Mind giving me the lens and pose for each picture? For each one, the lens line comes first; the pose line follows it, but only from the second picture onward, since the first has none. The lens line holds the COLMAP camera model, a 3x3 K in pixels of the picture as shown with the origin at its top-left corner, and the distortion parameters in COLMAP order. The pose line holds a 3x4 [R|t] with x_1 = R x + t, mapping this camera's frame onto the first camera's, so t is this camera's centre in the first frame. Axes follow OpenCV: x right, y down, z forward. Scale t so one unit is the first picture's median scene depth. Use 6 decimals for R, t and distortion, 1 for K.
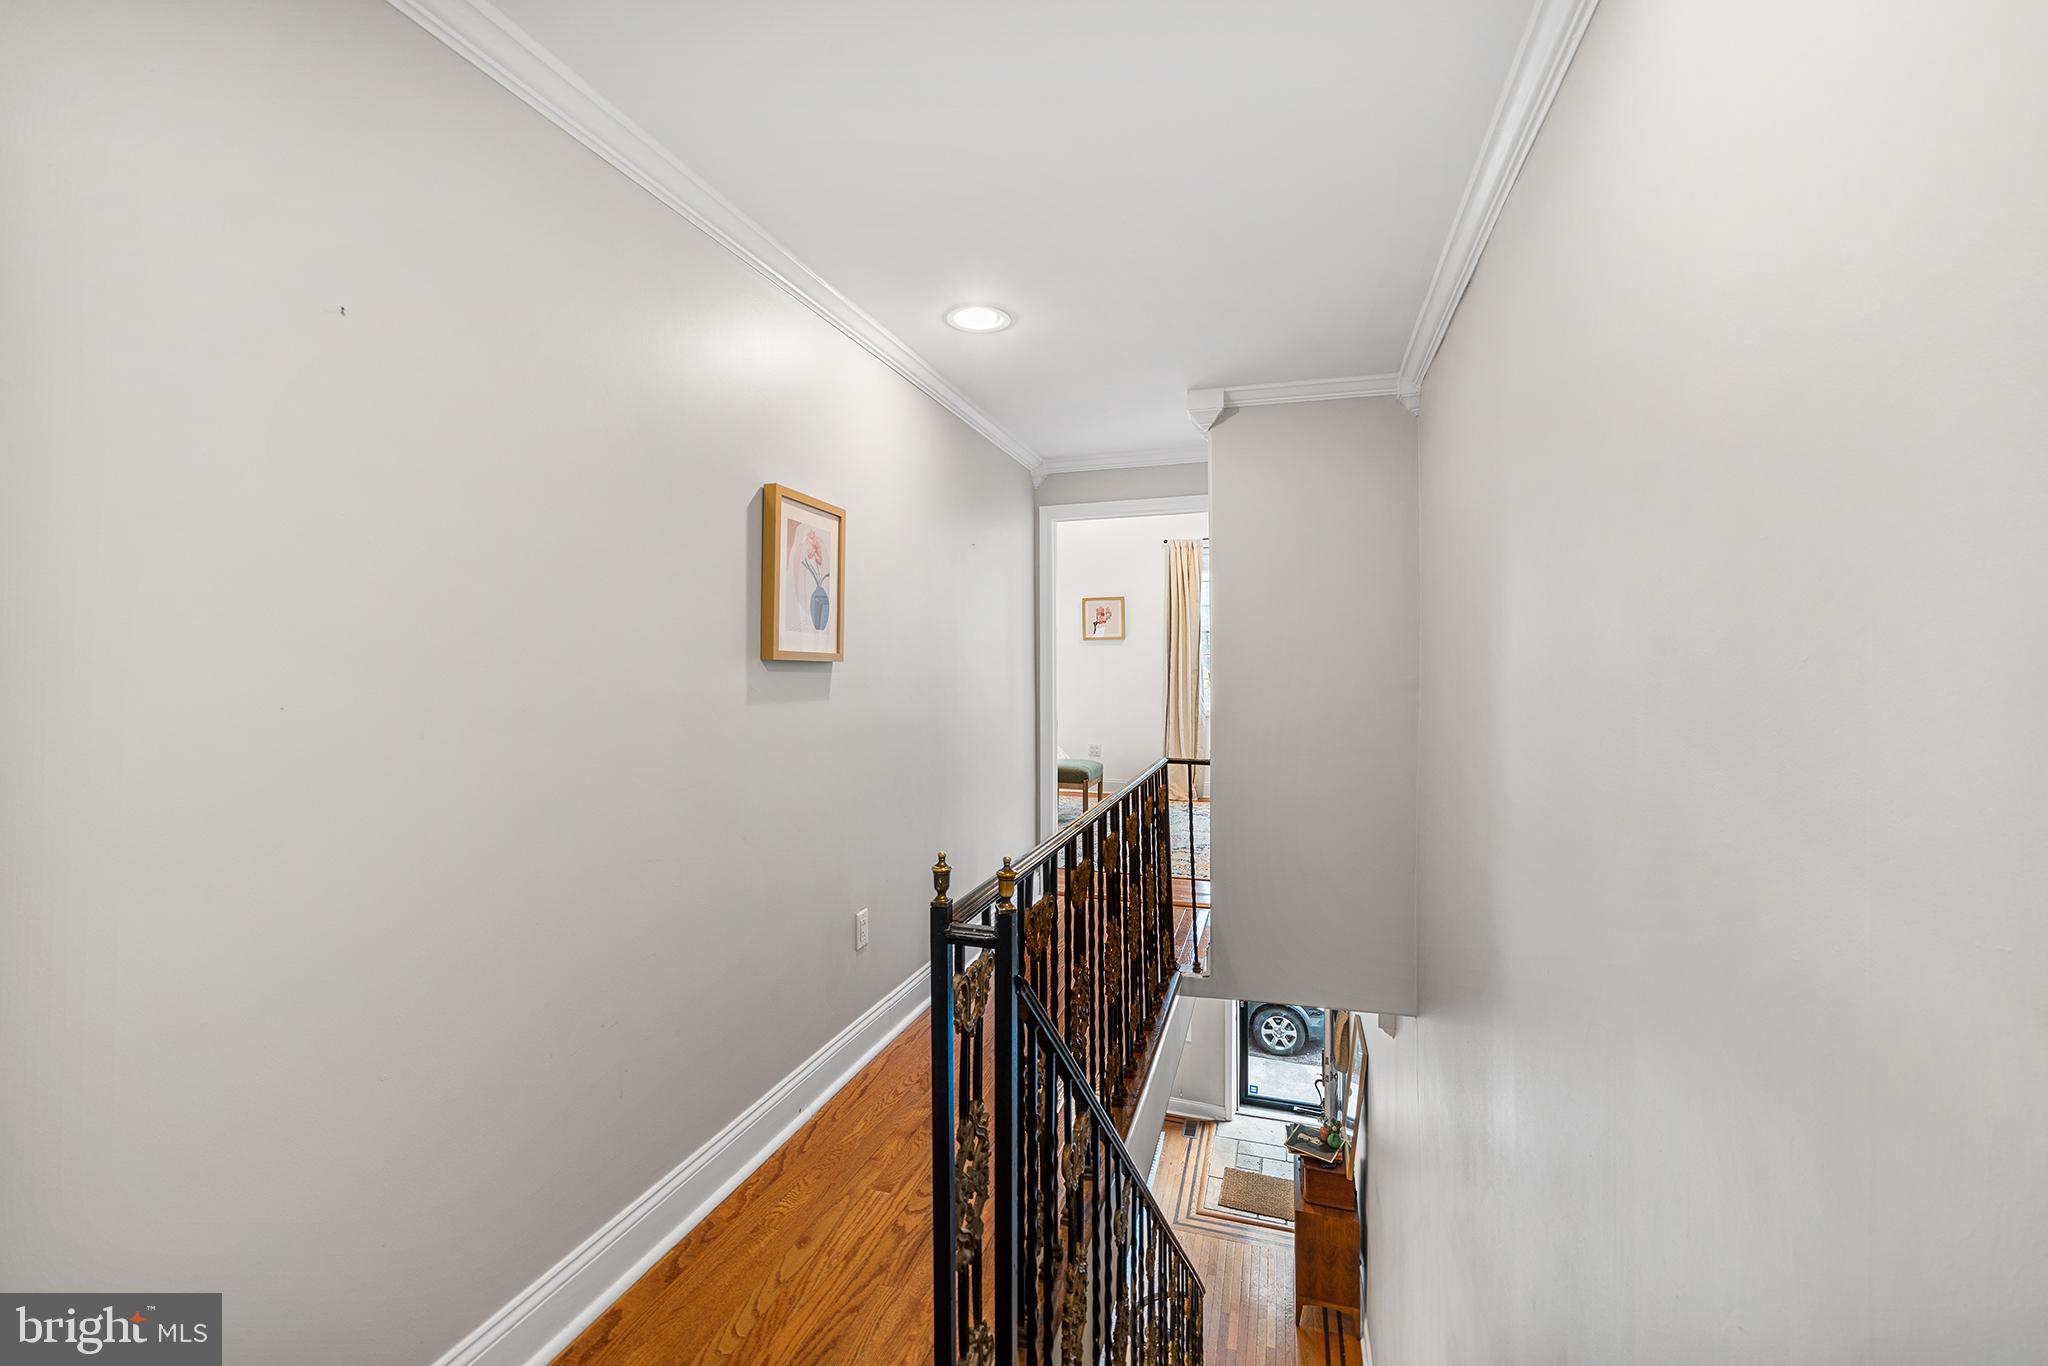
lens RADIAL K [[817.8, 0, 1020.8], [0, 817.8, 664.9], [0, 0, 1]] dist [-0.000263, -0.000031]
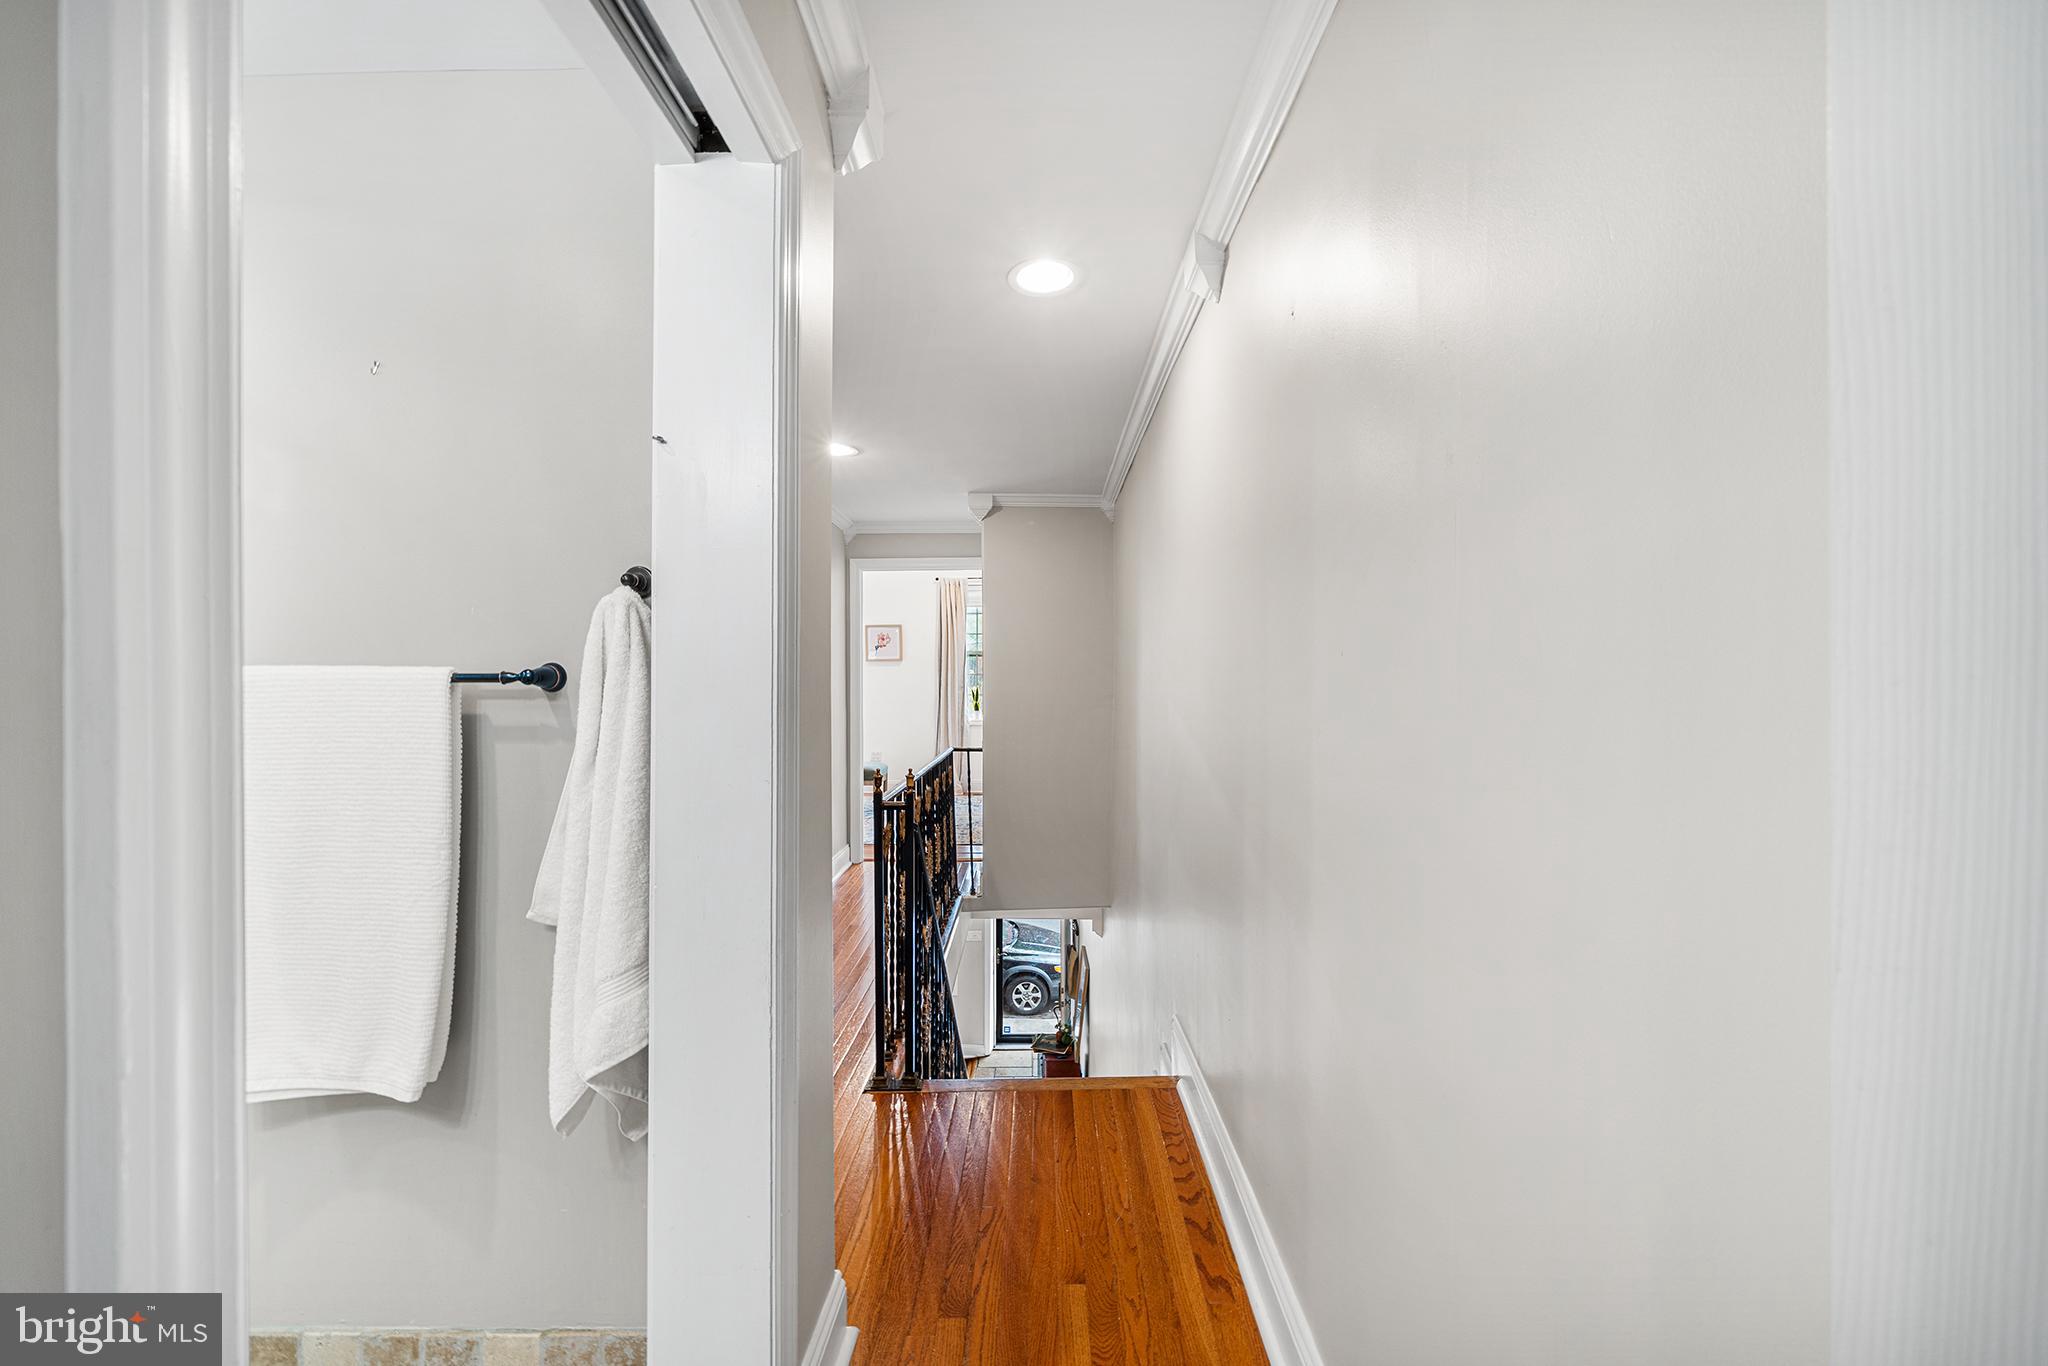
lens RADIAL K [[819.9, 0, 1023.1], [0, 819.9, 693.4], [0, 0, 1]] dist [-0.000432, 0.000011]
pose [[0.955137, -0.001607, 0.296160, -0.079290], [-0.002046, 0.999926, 0.012025, 0.001299], [-0.296158, -0.012091, 0.955062, -0.248790]]
